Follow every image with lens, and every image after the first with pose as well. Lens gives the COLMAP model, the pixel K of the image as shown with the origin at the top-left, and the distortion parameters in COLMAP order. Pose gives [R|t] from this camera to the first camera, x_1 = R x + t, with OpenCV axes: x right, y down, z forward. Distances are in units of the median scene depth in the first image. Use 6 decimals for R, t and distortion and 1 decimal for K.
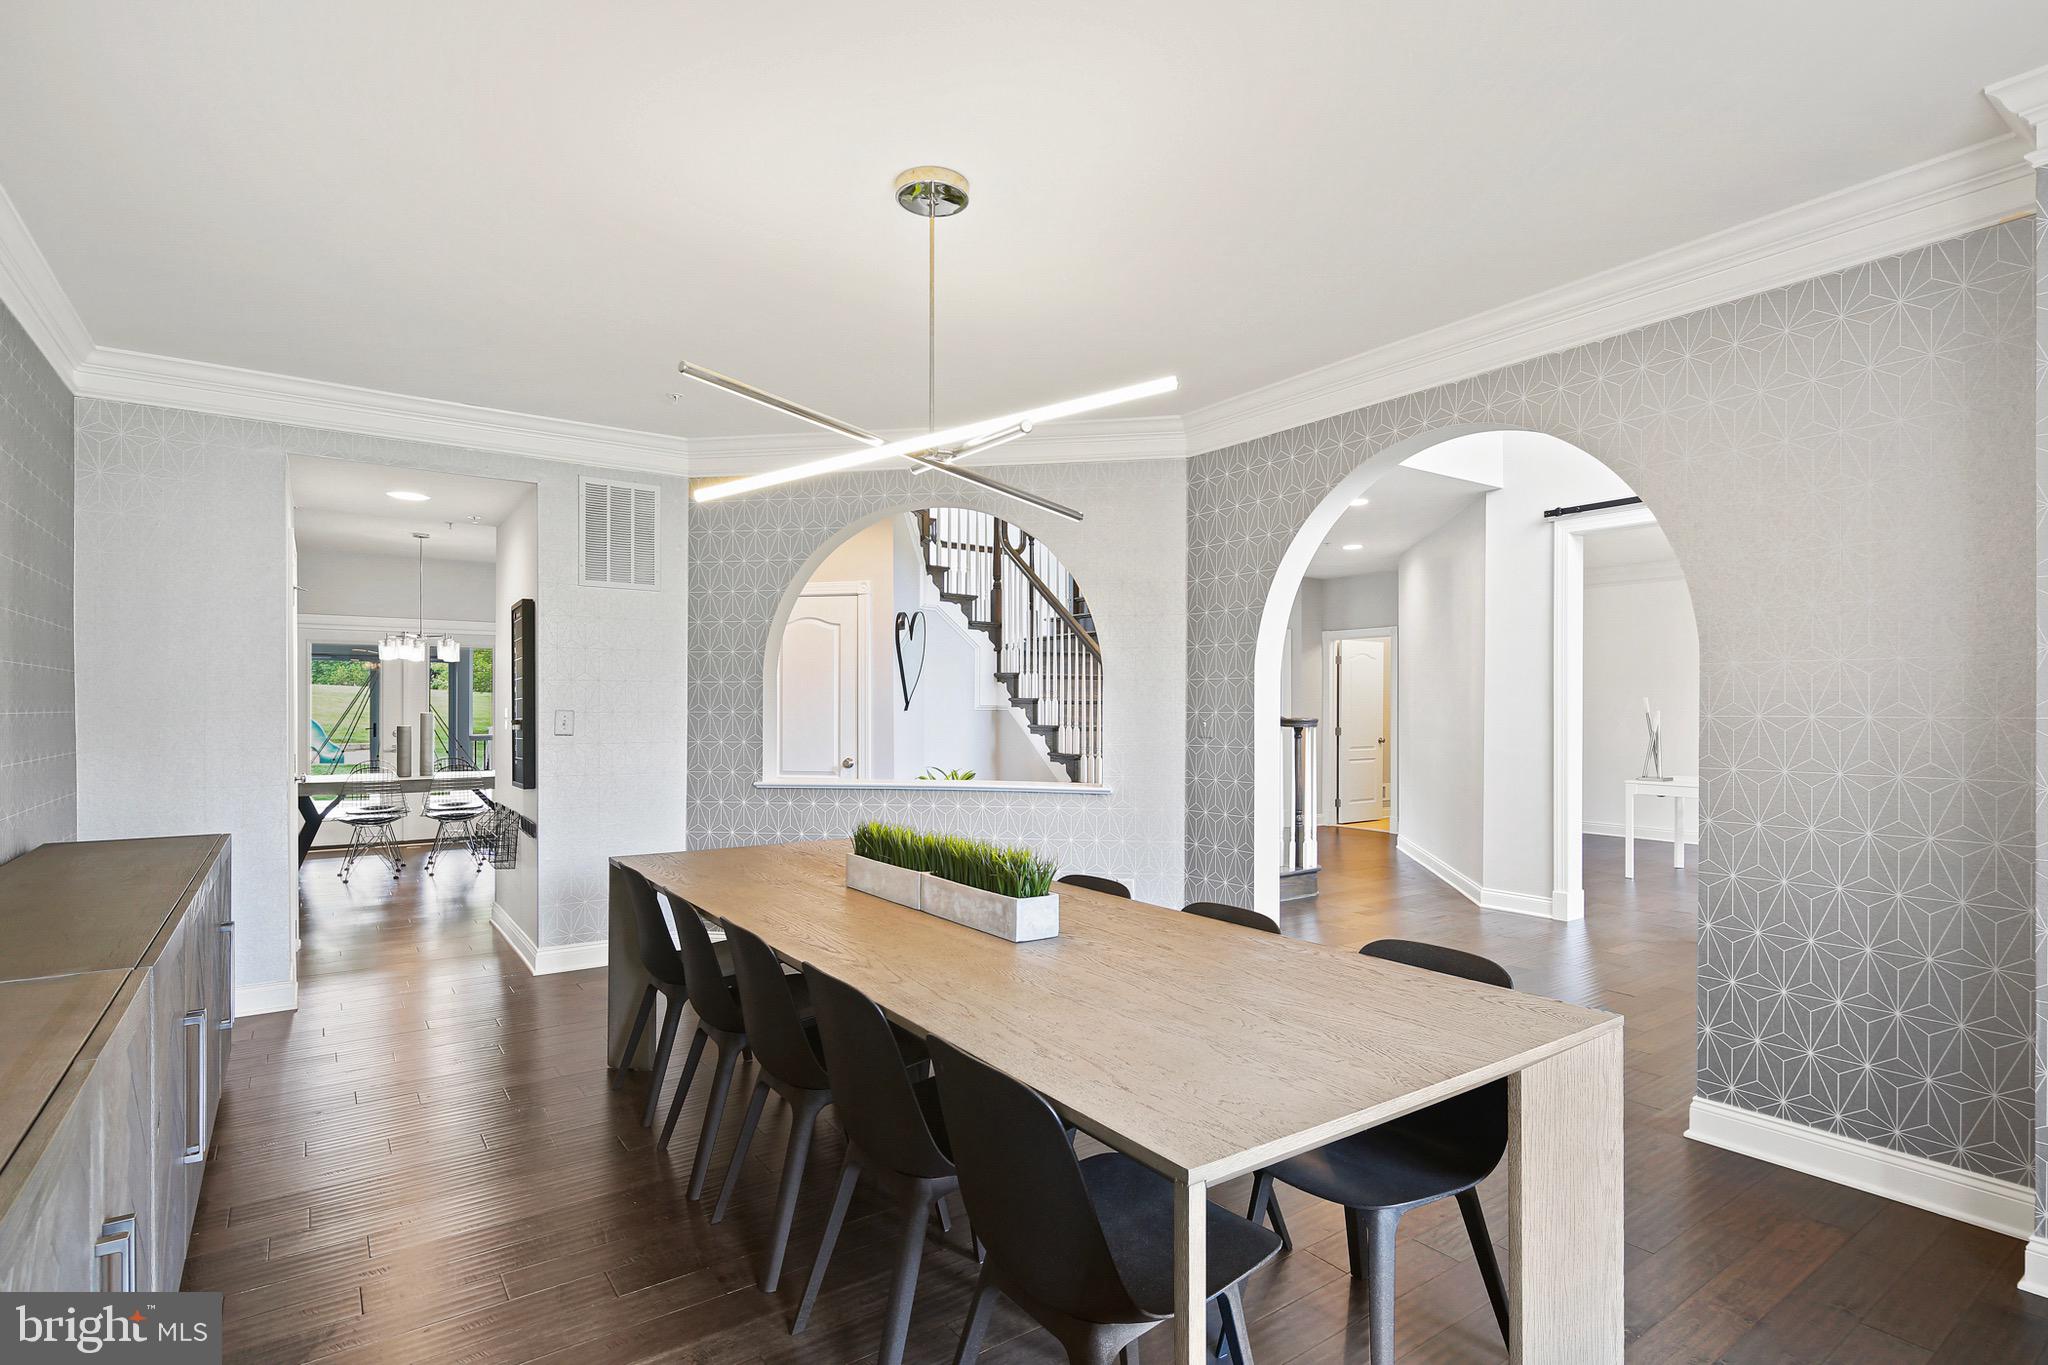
lens RADIAL K [[1011.3, 0, 1014.3], [0, 1011.3, 686.0], [0, 0, 1]] dist [0.006838, 0.000443]
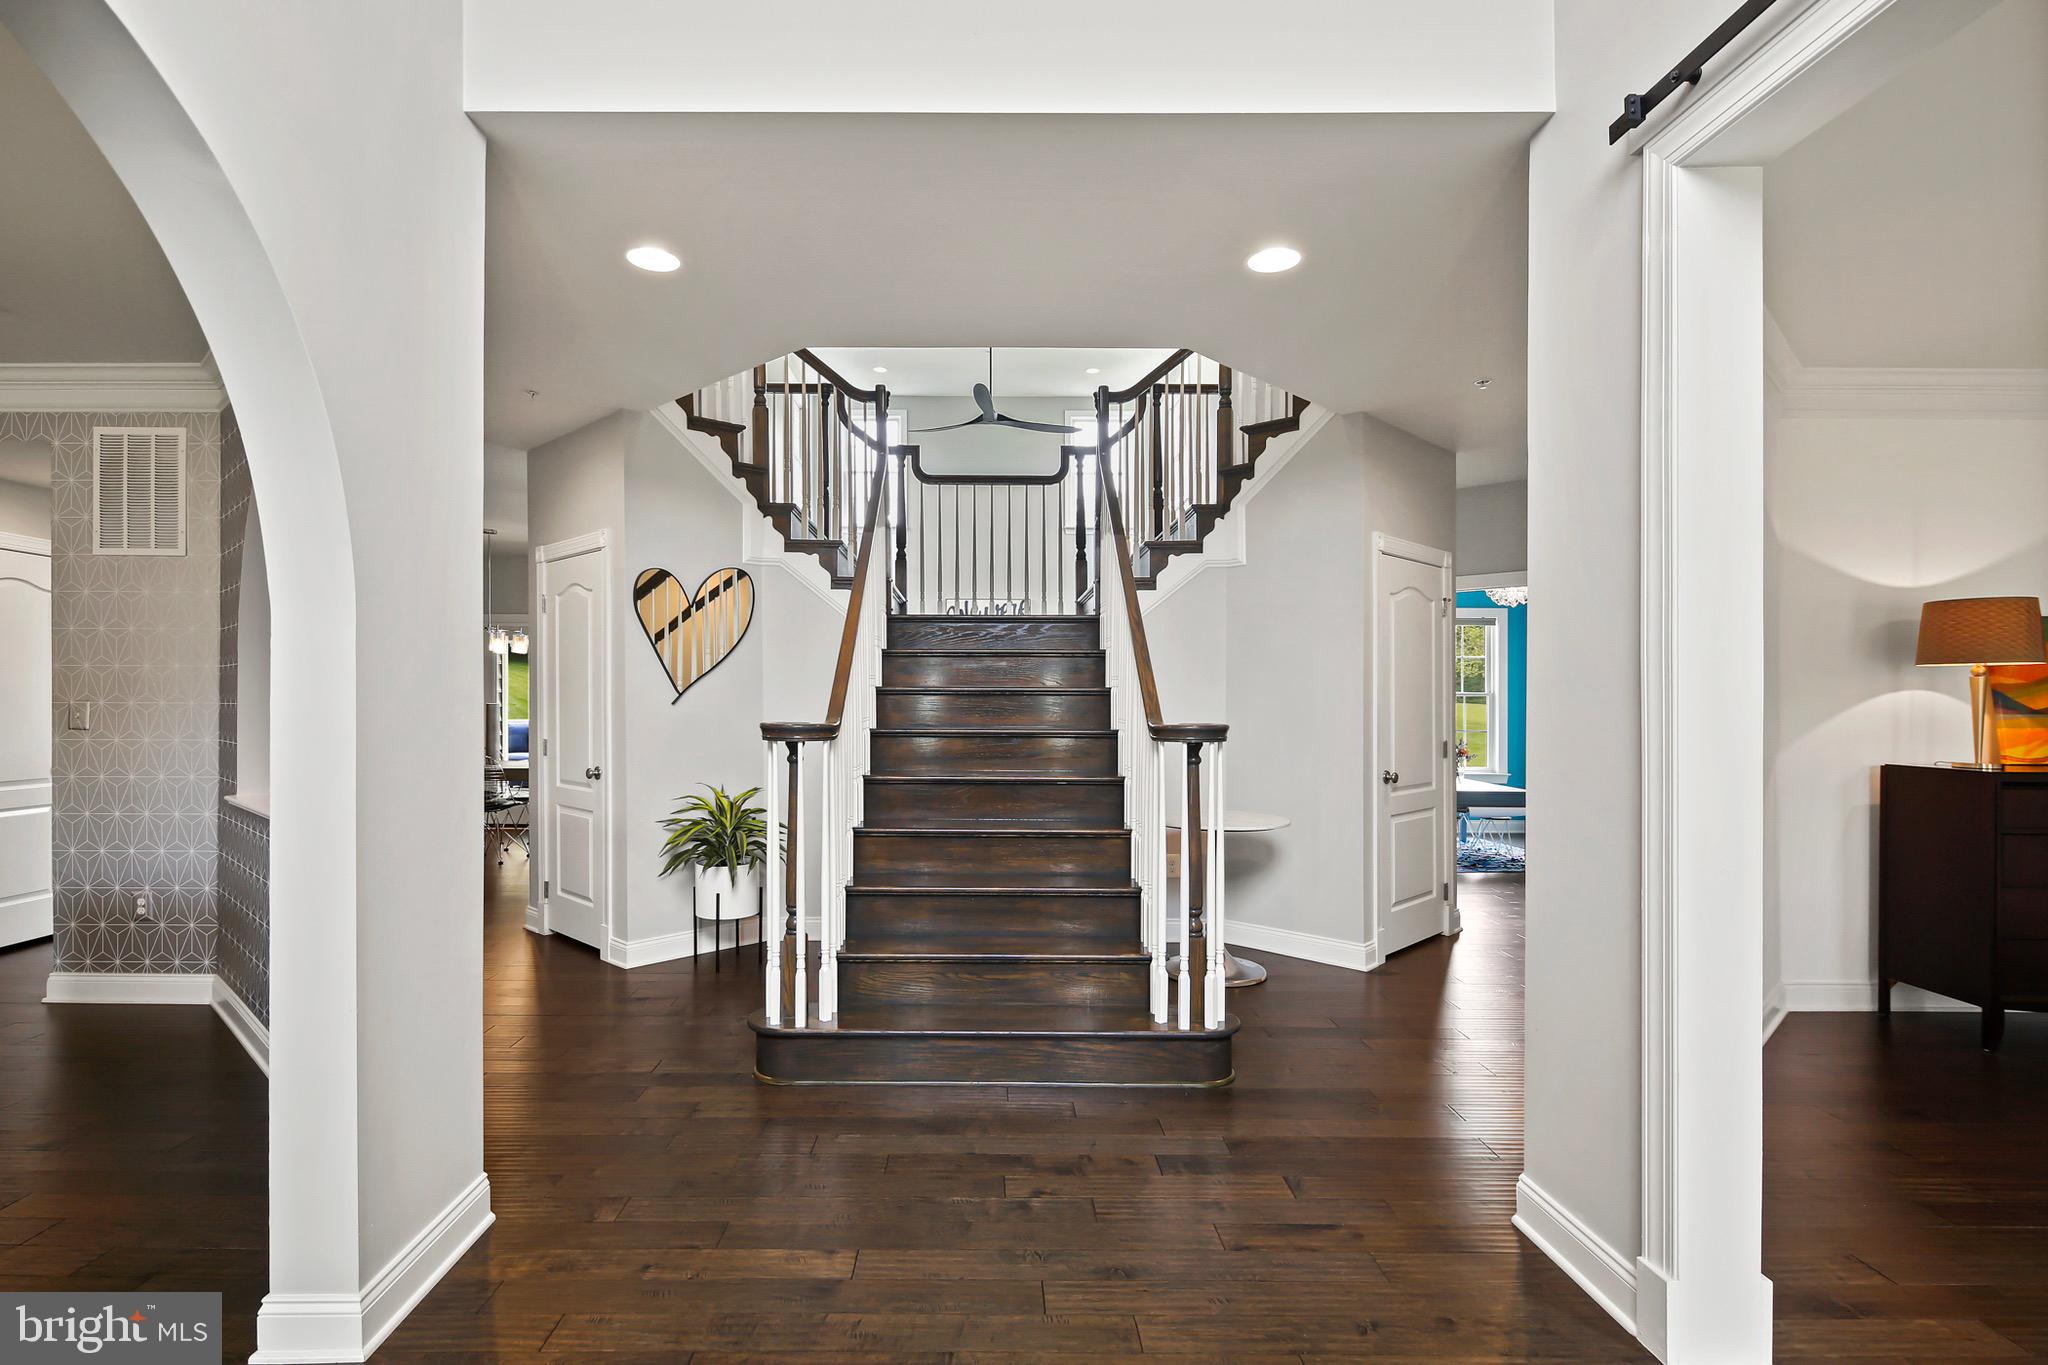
lens RADIAL K [[1003.5, 0, 1064.9], [0, 1003.5, 698.7], [0, 0, 1]] dist [-0.000898, -0.000346]
pose [[0.811143, 0.000377, -0.584848, 0.519400], [0.008219, 0.999894, 0.012044, 0.012683], [0.584790, -0.014577, 0.811054, 0.561842]]
